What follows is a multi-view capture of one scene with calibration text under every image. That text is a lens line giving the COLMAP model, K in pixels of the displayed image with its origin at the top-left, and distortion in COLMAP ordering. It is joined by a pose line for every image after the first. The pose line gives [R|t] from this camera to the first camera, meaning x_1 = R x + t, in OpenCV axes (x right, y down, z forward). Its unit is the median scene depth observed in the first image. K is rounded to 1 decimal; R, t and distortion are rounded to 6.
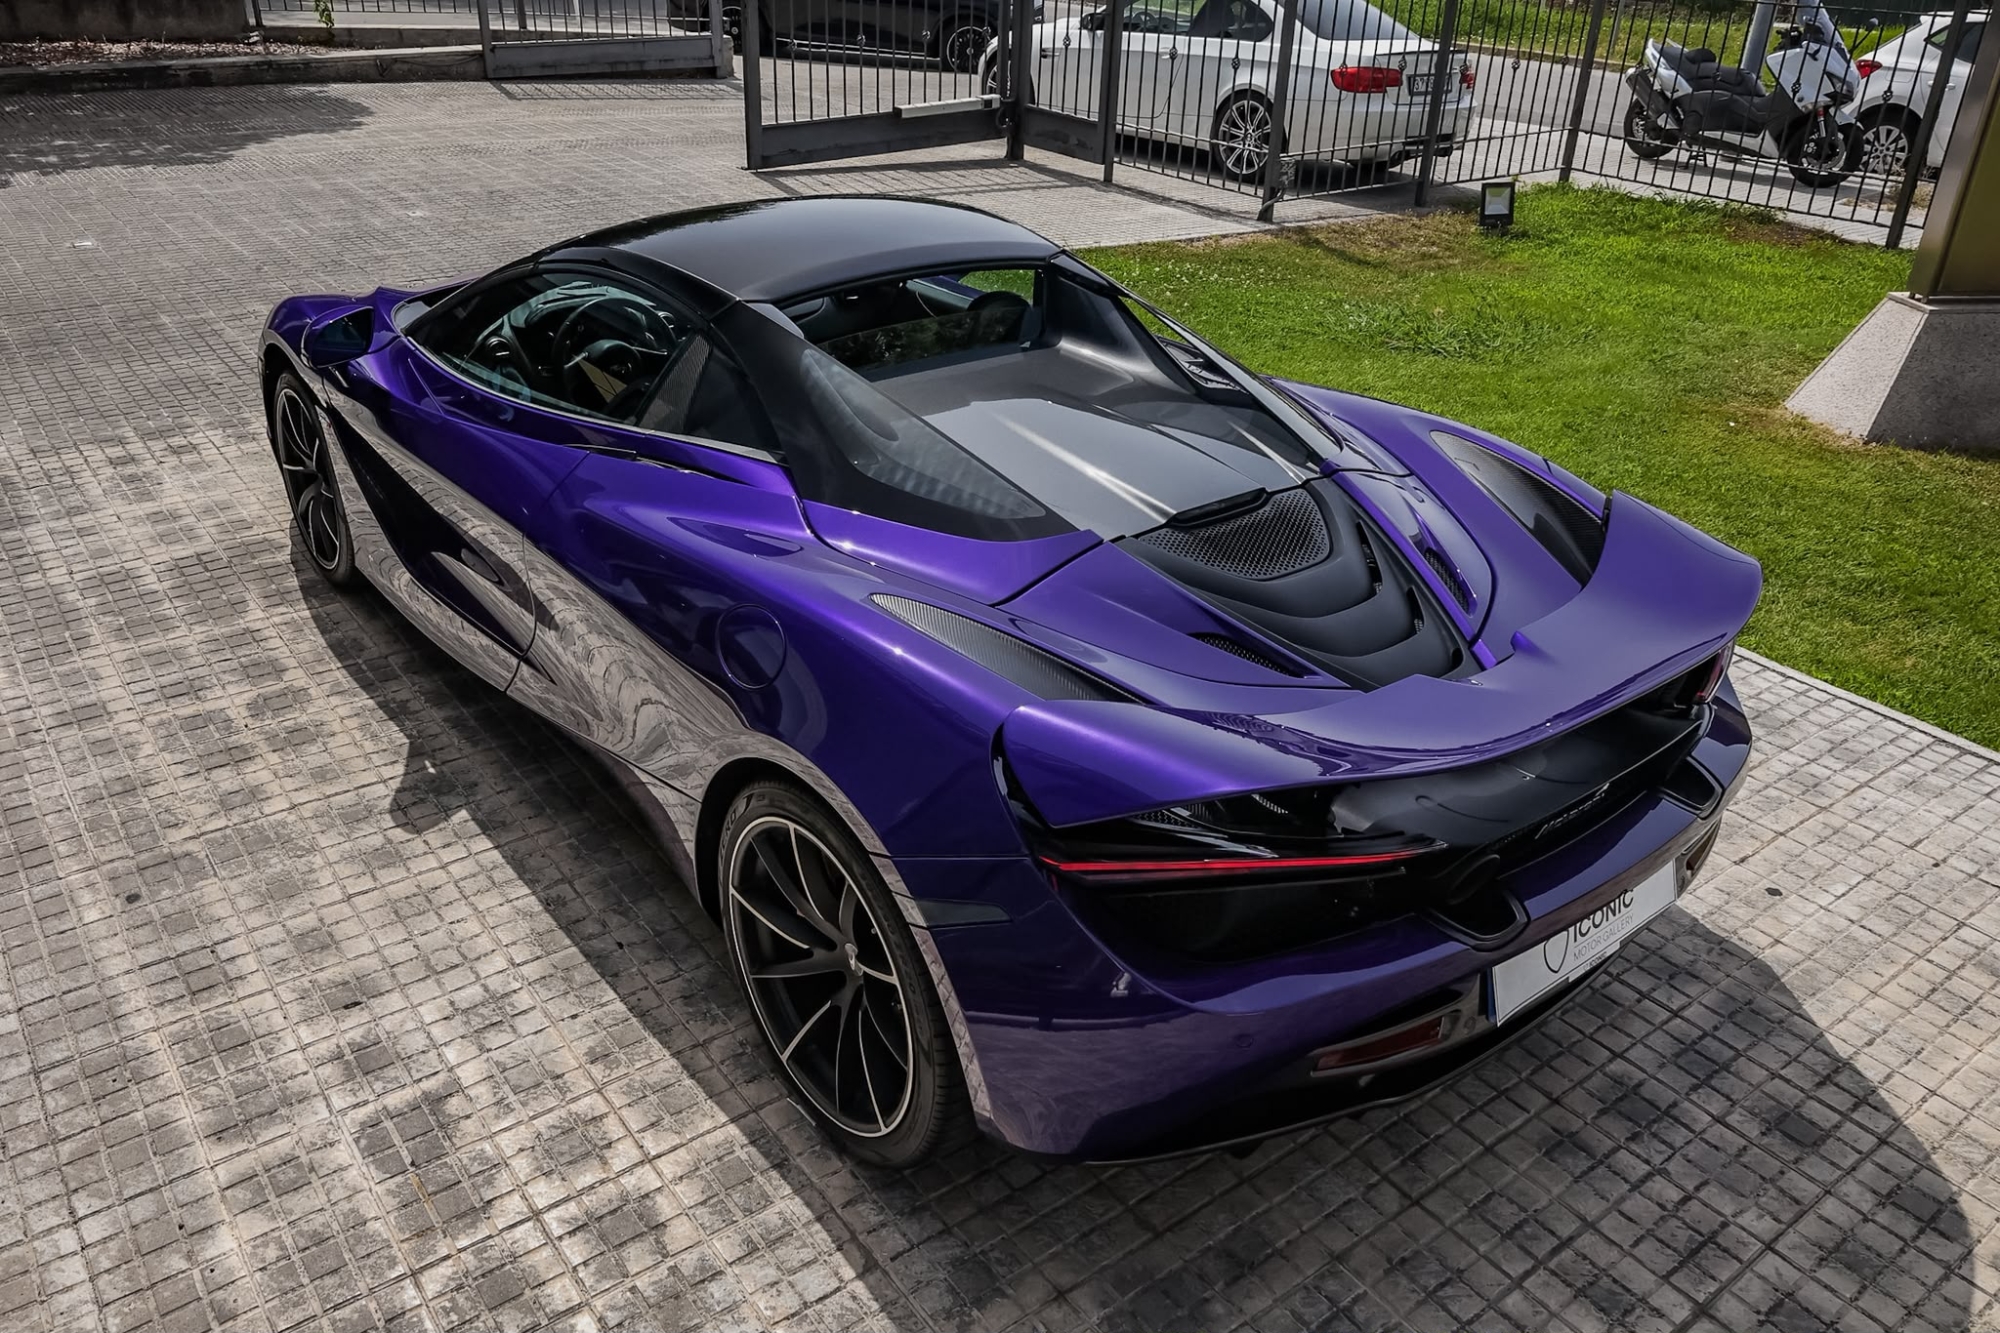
lens RADIAL K [[1519.3, 0, 938.9], [0, 1519.3, 659.3], [0, 0, 1]] dist [-0.007191, -0.002295]
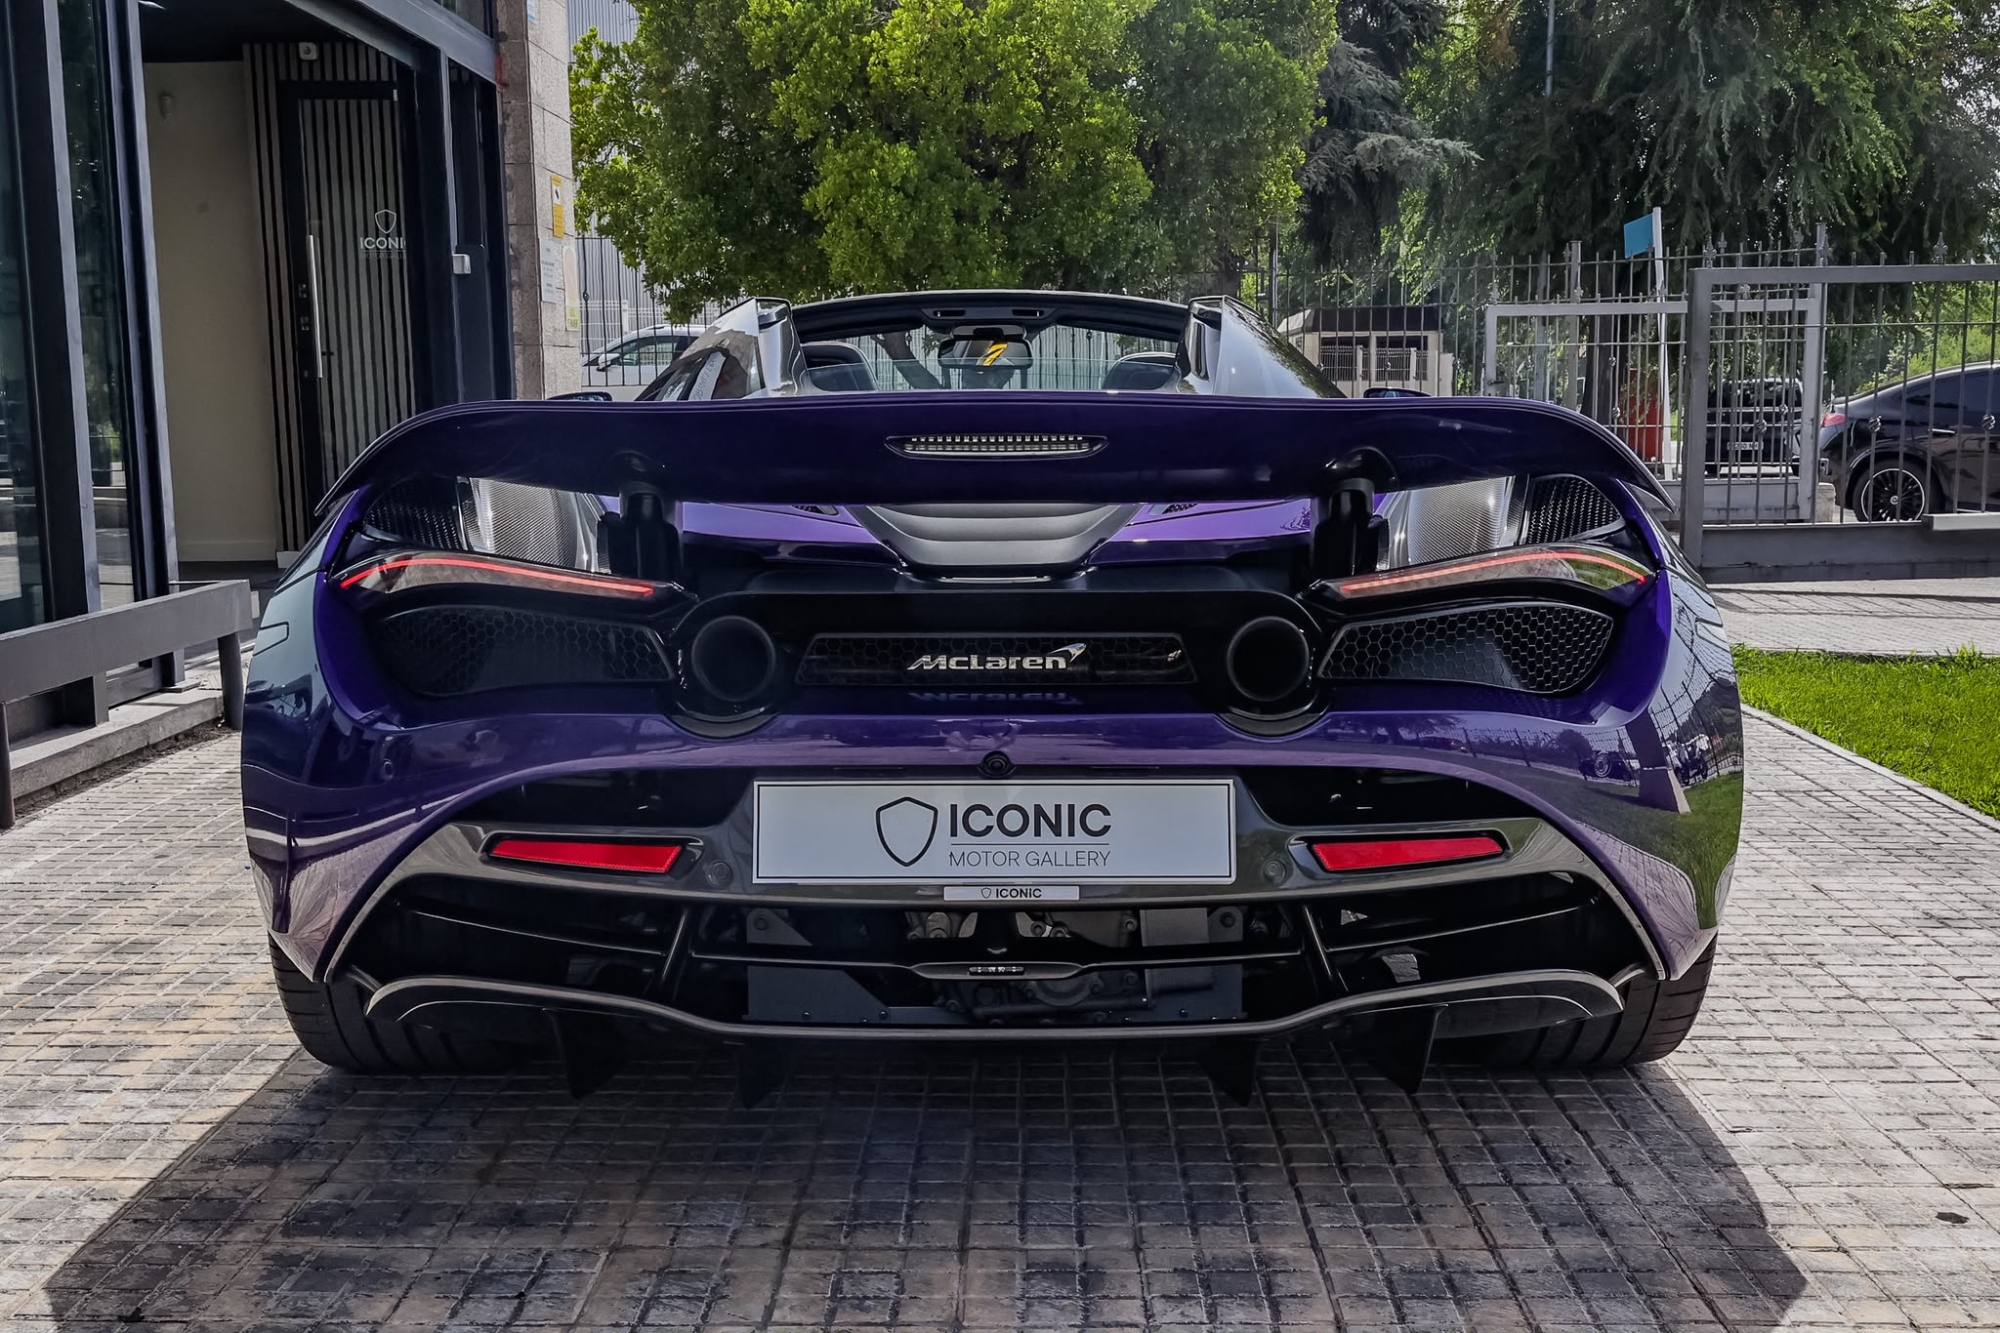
lens RADIAL K [[2064.6, 0, 973.8], [0, 2064.6, 674.6], [0, 0, 1]] dist [-0.001026, -0.010100]
pose [[0.796068, 0.045894, -0.603465, 0.241243], [-0.253566, 0.930676, -0.263716, 0.087348], [0.549528, 0.362953, 0.752518, 0.061784]]
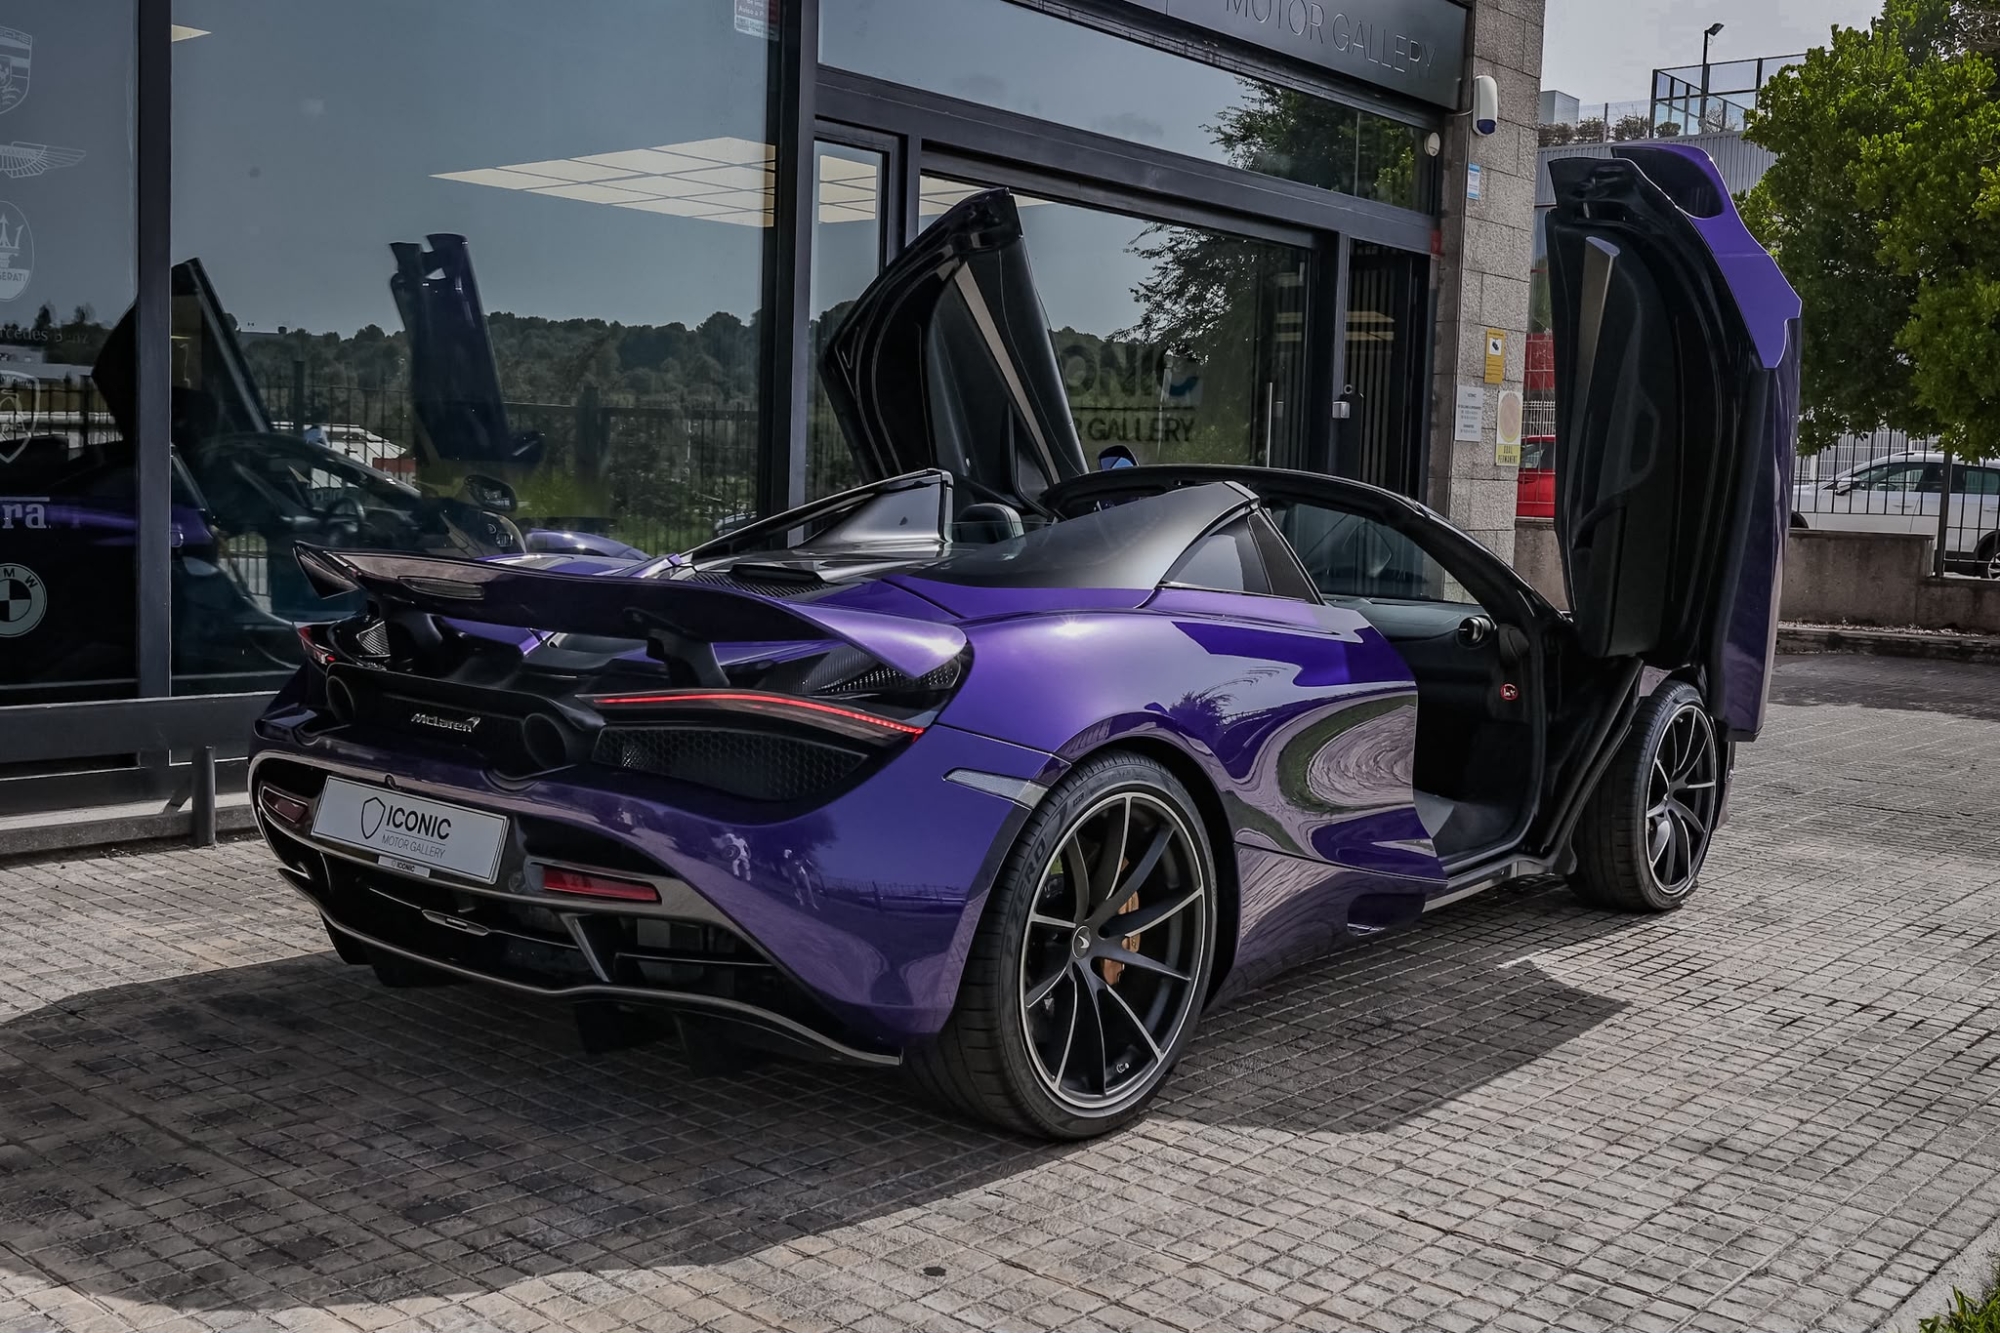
lens RADIAL K [[1951.0, 0, 1000.4], [0, 1951.0, 588.8], [0, 0, 1]] dist [0.005187, 0.010110]
pose [[0.237816, 0.034502, -0.970697, 0.466974], [-0.478007, 0.874132, -0.086040, -0.015413], [0.845549, 0.484461, 0.224374, 0.233373]]
